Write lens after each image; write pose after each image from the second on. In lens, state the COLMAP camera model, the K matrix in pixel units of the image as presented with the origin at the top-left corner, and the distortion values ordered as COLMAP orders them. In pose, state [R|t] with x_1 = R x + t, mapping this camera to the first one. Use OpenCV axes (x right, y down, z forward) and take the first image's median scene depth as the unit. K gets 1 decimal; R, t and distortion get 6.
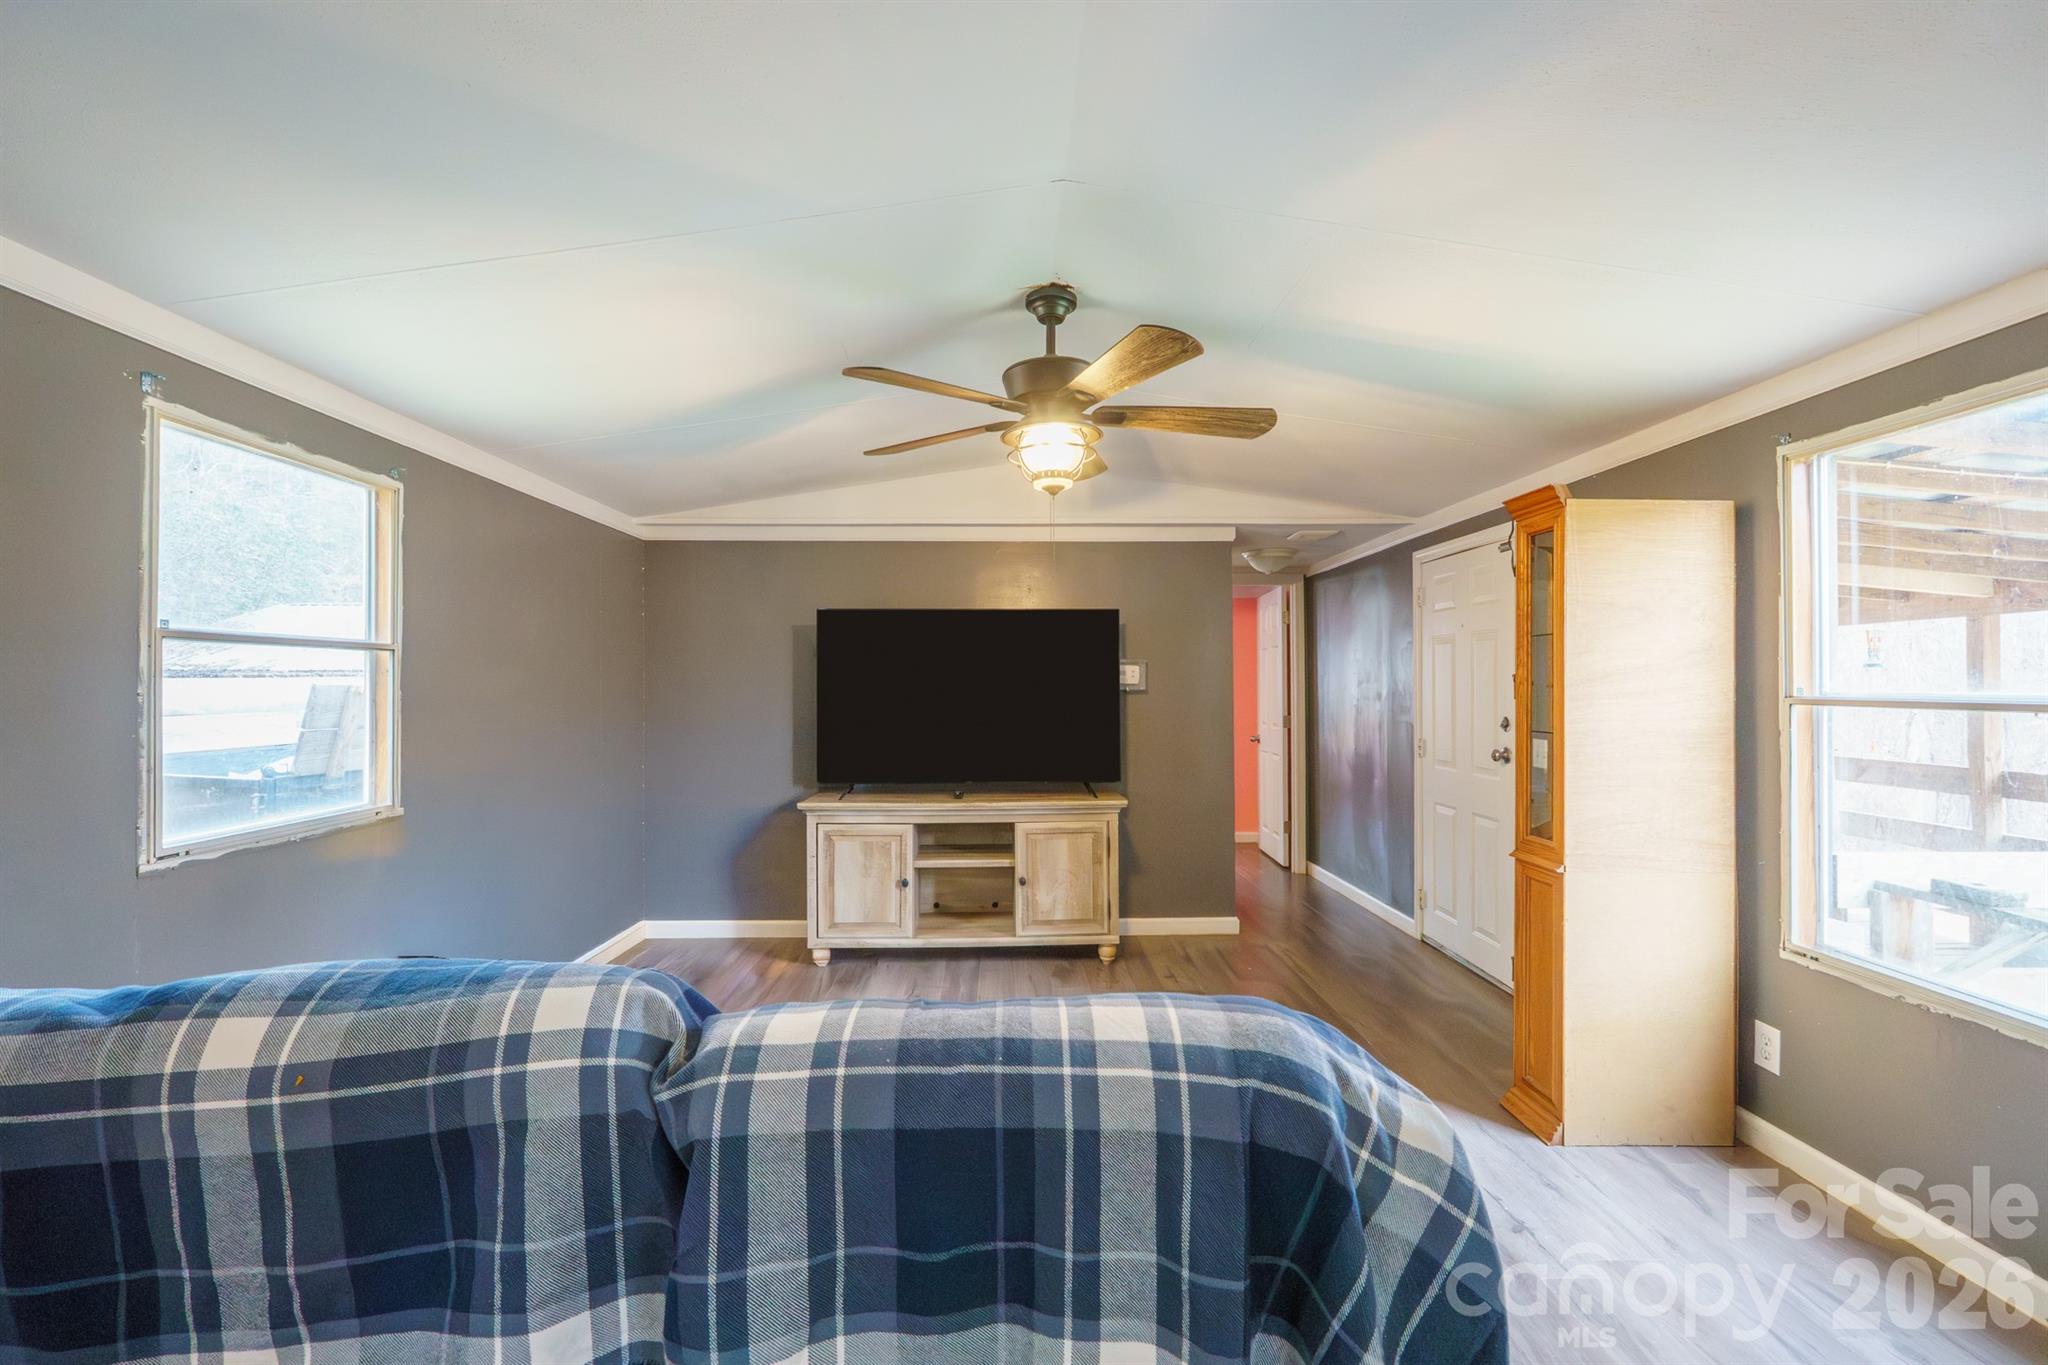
lens RADIAL K [[895.2, 0, 995.8], [0, 895.2, 677.6], [0, 0, 1]] dist [-0.001532, -0.000355]
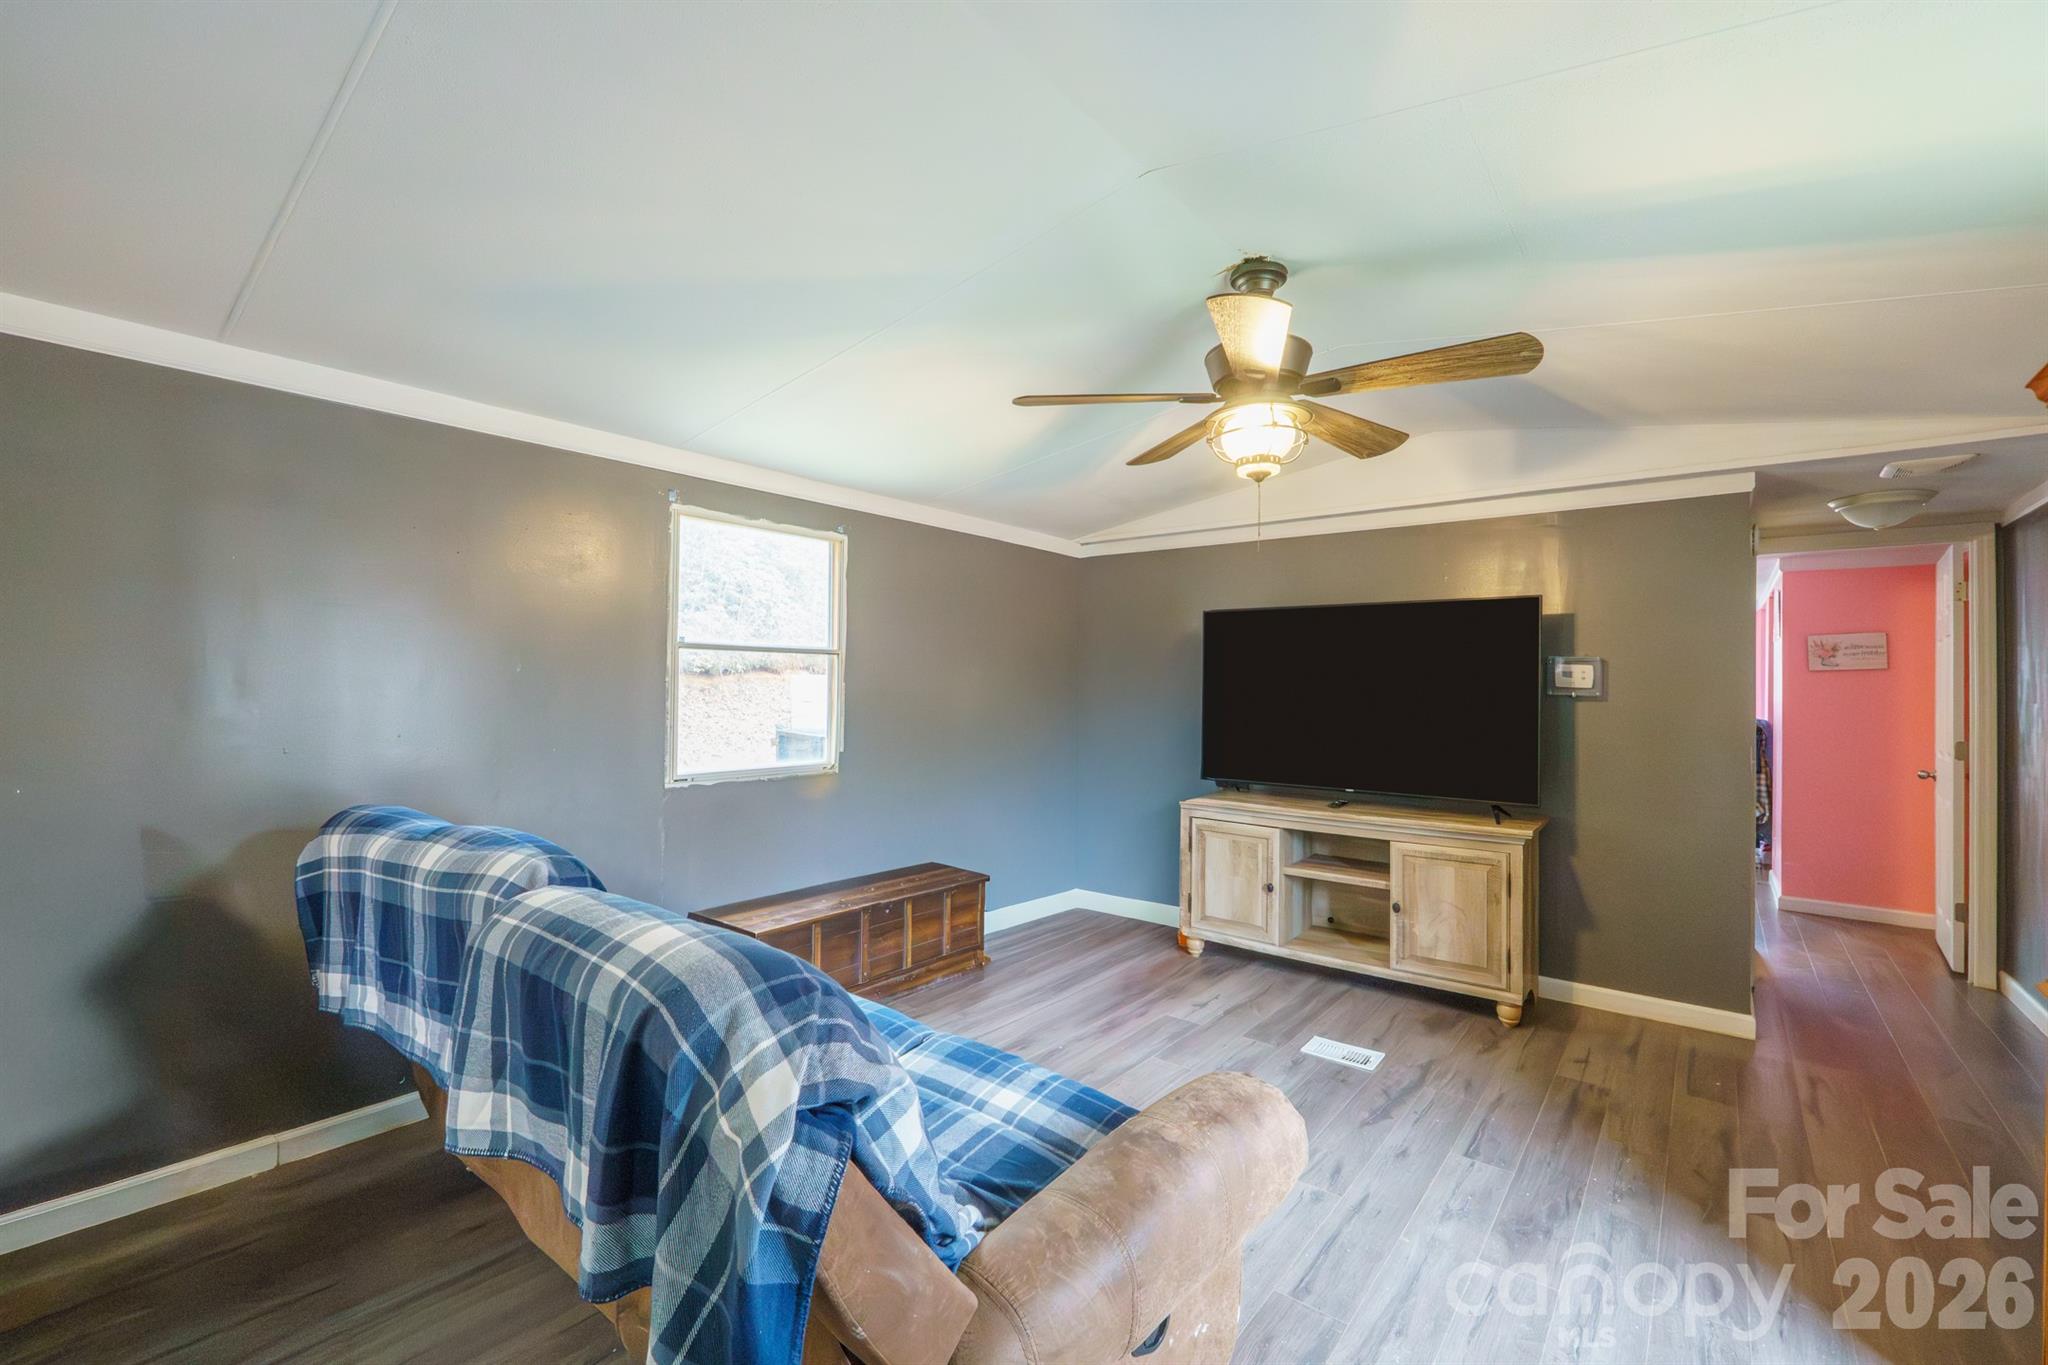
lens RADIAL K [[869.1, 0, 991.7], [0, 869.1, 671.5], [0, 0, 1]] dist [-0.001920, -0.000229]
pose [[0.756859, 0.002215, -0.653574, 0.286357], [-0.008769, 0.999939, -0.006765, 0.002848], [0.653519, 0.010852, 0.756832, 0.082141]]
